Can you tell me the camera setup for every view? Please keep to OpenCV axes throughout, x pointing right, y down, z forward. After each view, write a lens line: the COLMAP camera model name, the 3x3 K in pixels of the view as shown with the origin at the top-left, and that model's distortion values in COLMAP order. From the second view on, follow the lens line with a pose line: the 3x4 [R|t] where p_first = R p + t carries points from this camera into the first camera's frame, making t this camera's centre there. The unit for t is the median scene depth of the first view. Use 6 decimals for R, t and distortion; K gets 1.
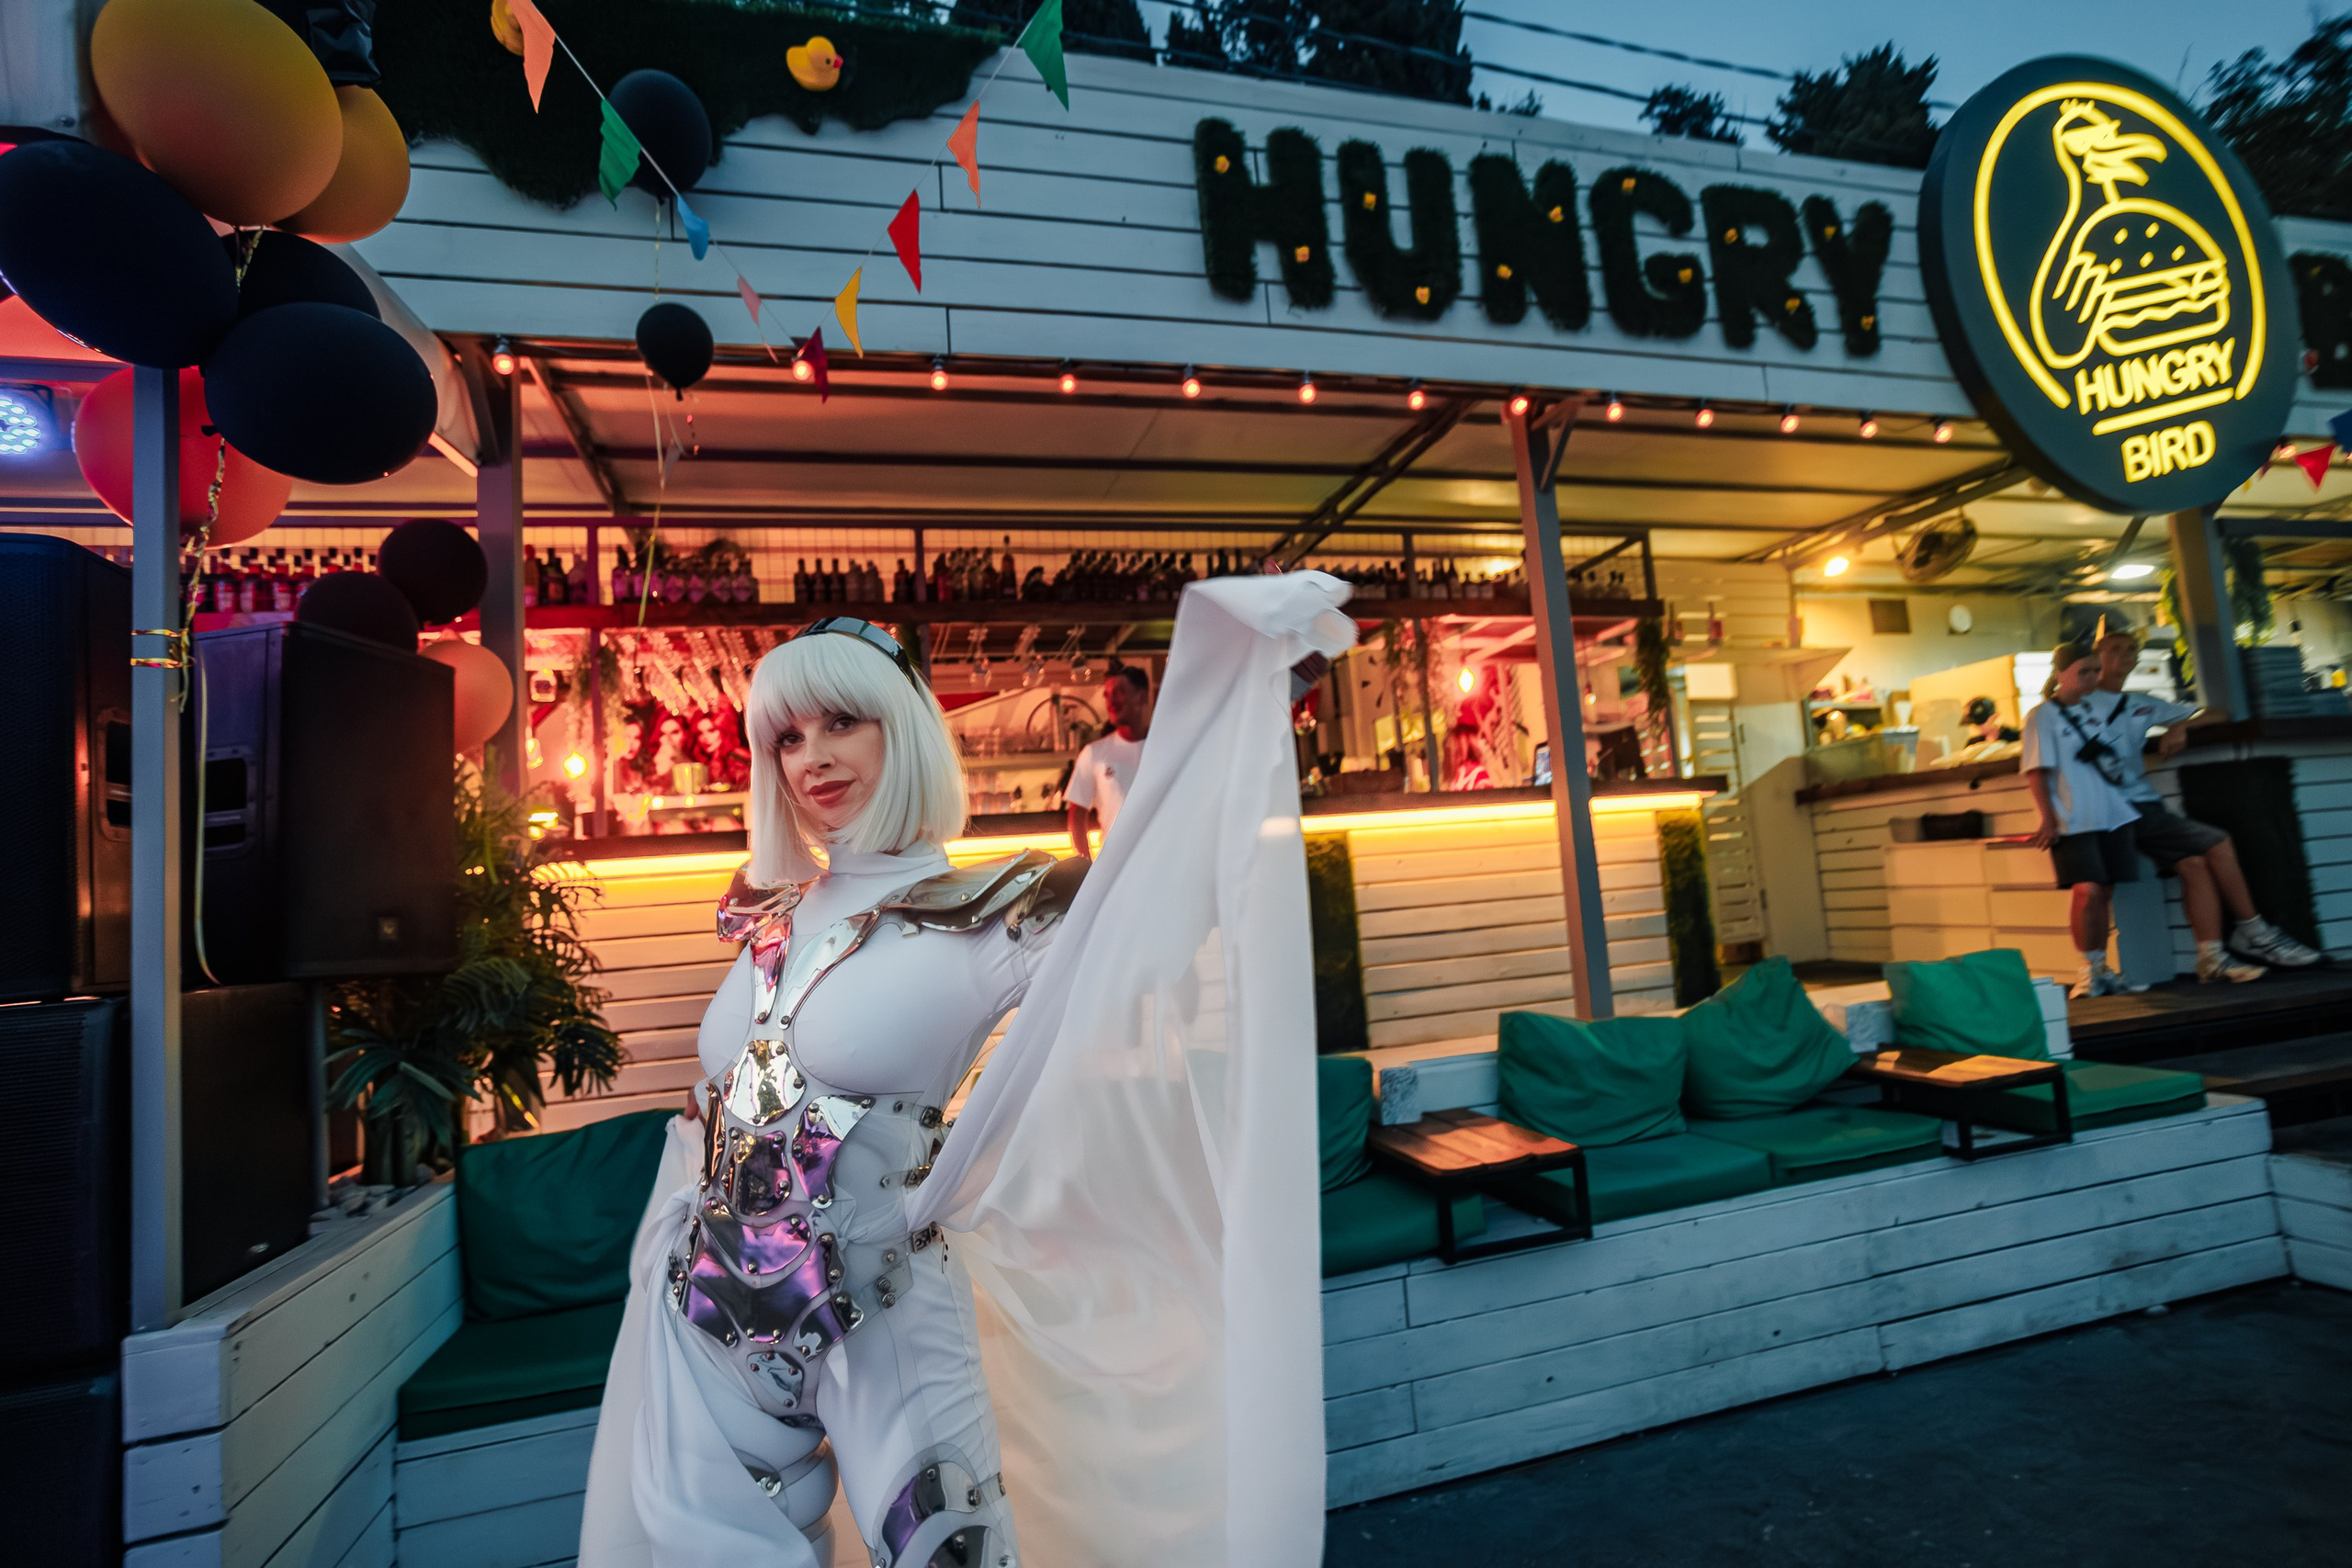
lens RADIAL K [[1102.1, 0, 1176.0], [0, 1102.1, 784.0], [0, 0, 1]] dist [-0.055709, 0.029408]
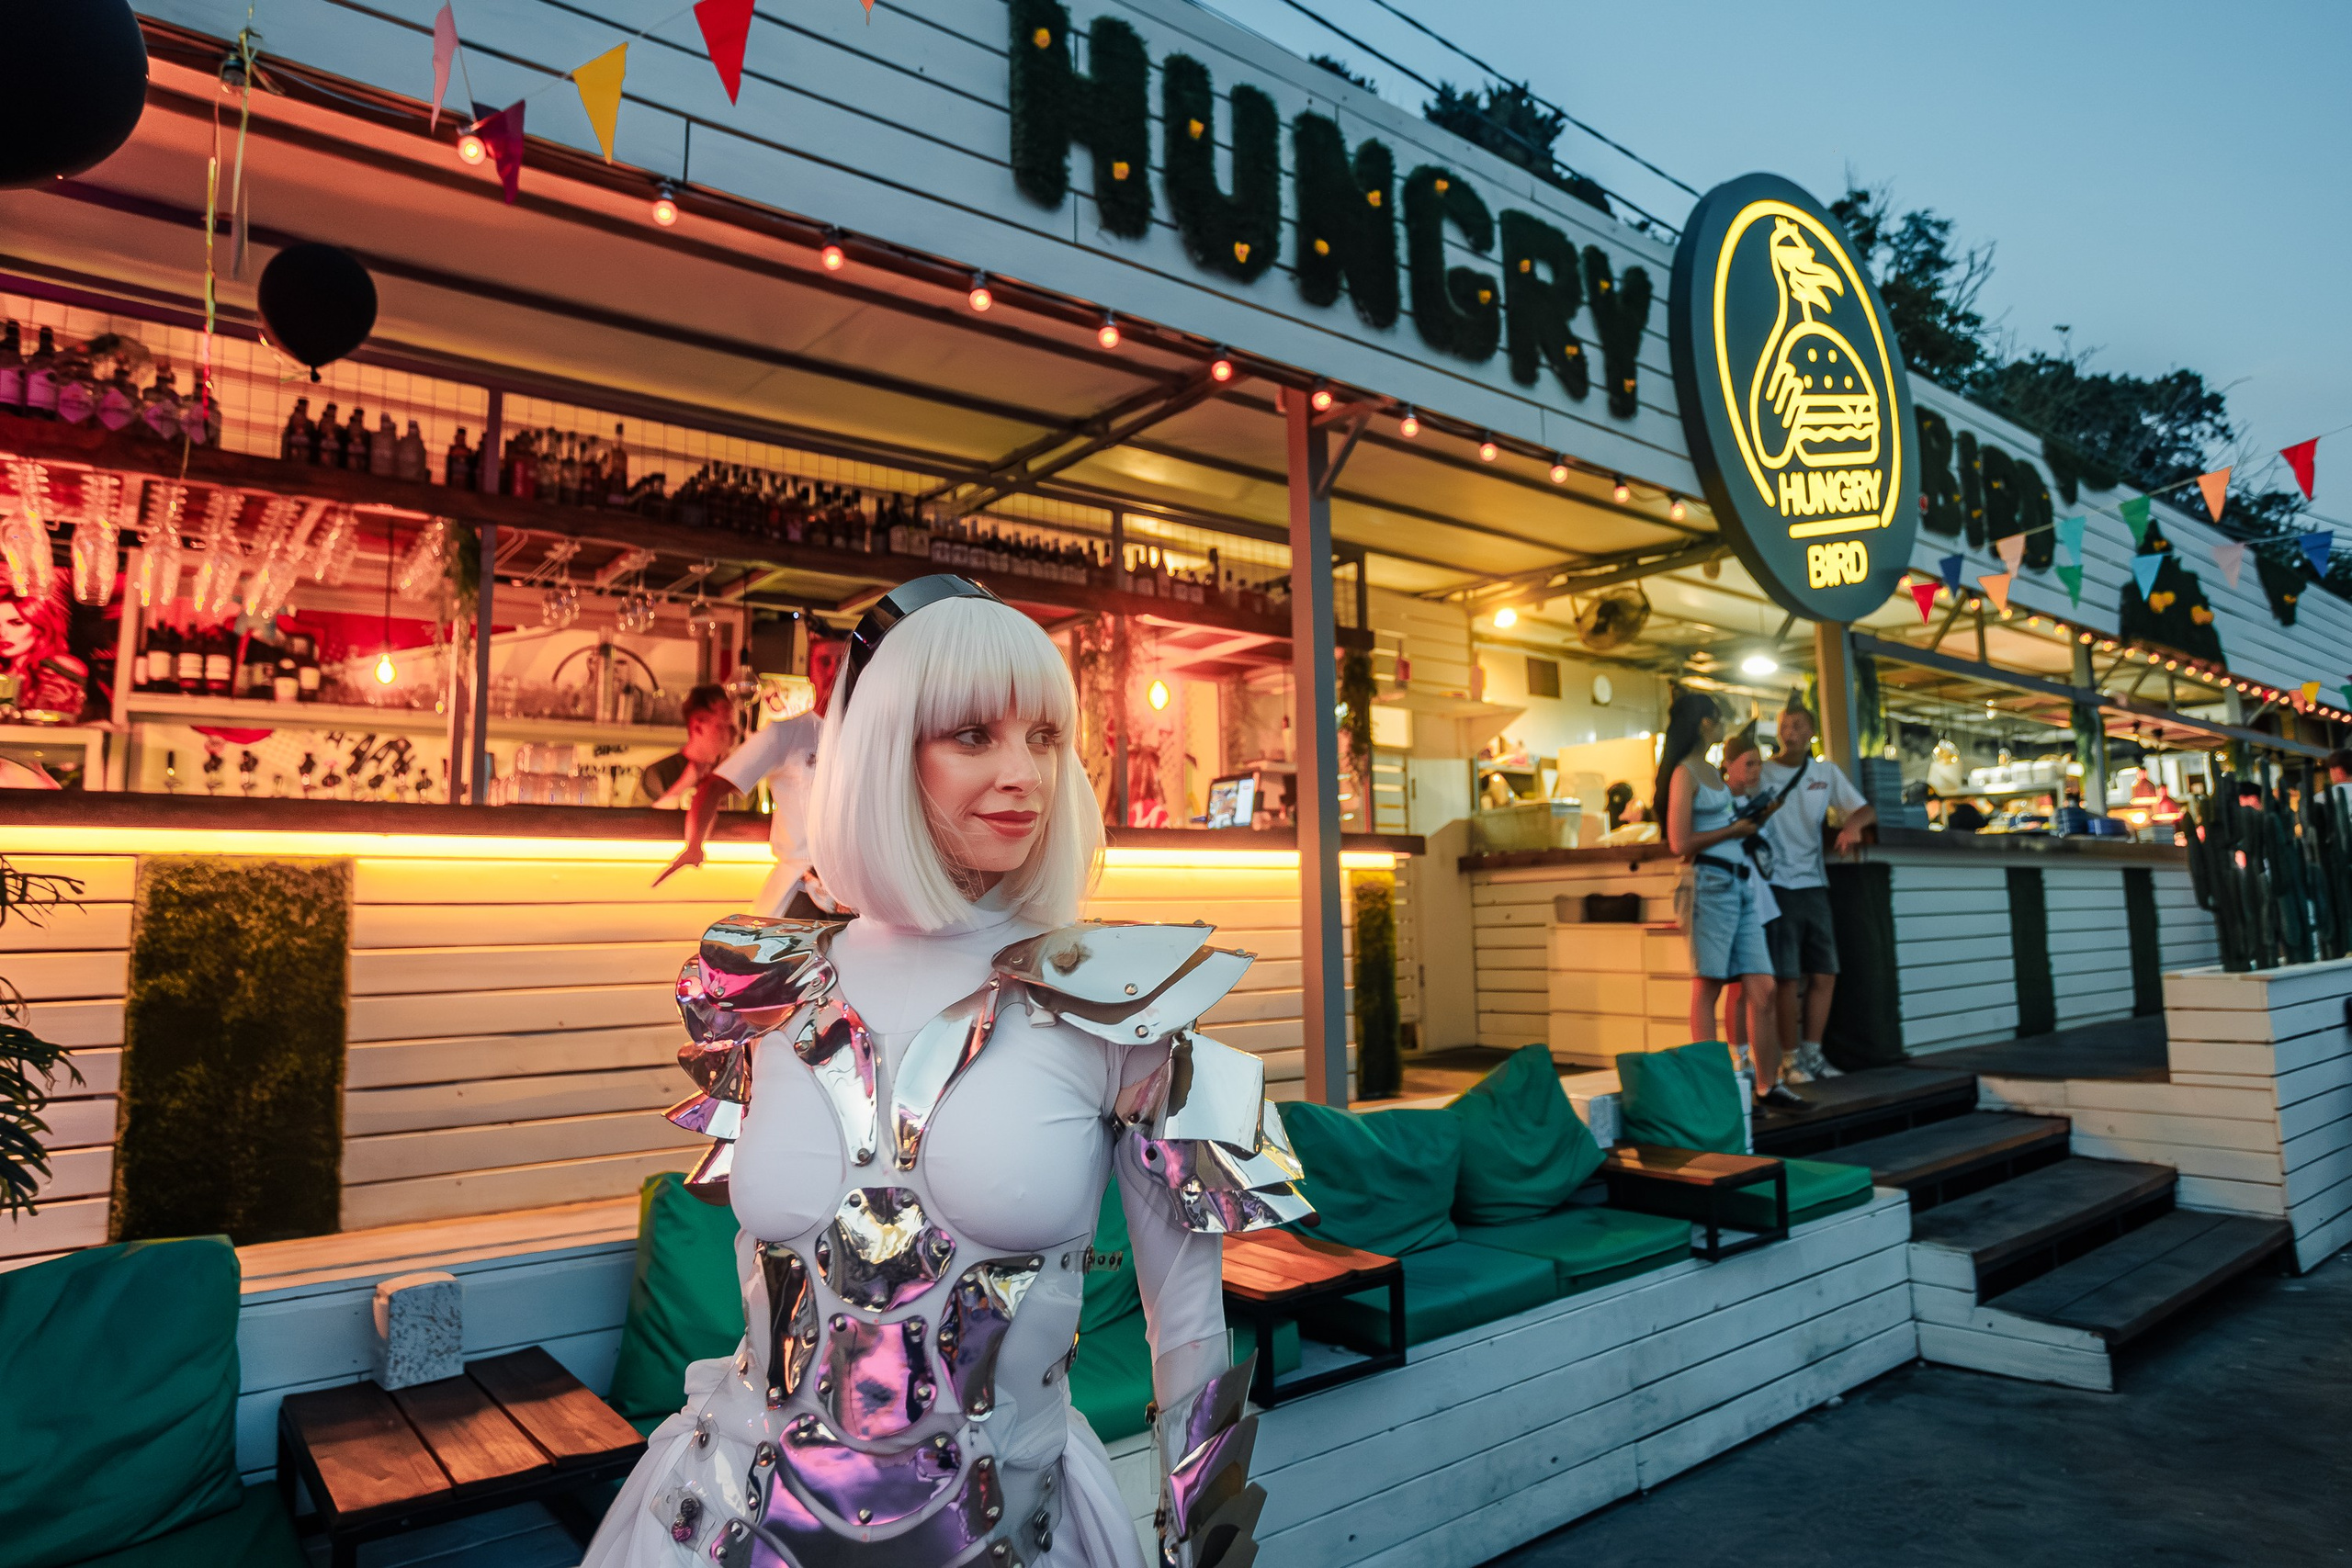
lens RADIAL K [[1401.4, 0, 1184.7], [0, 1401.4, 717.7], [0, 0, 1]] dist [-0.080761, 0.062926]
pose [[0.912460, 0.117086, 0.392056, -0.166407], [-0.094822, 0.992608, -0.075754, 0.001095], [-0.398027, 0.031947, 0.916817, 0.022918]]
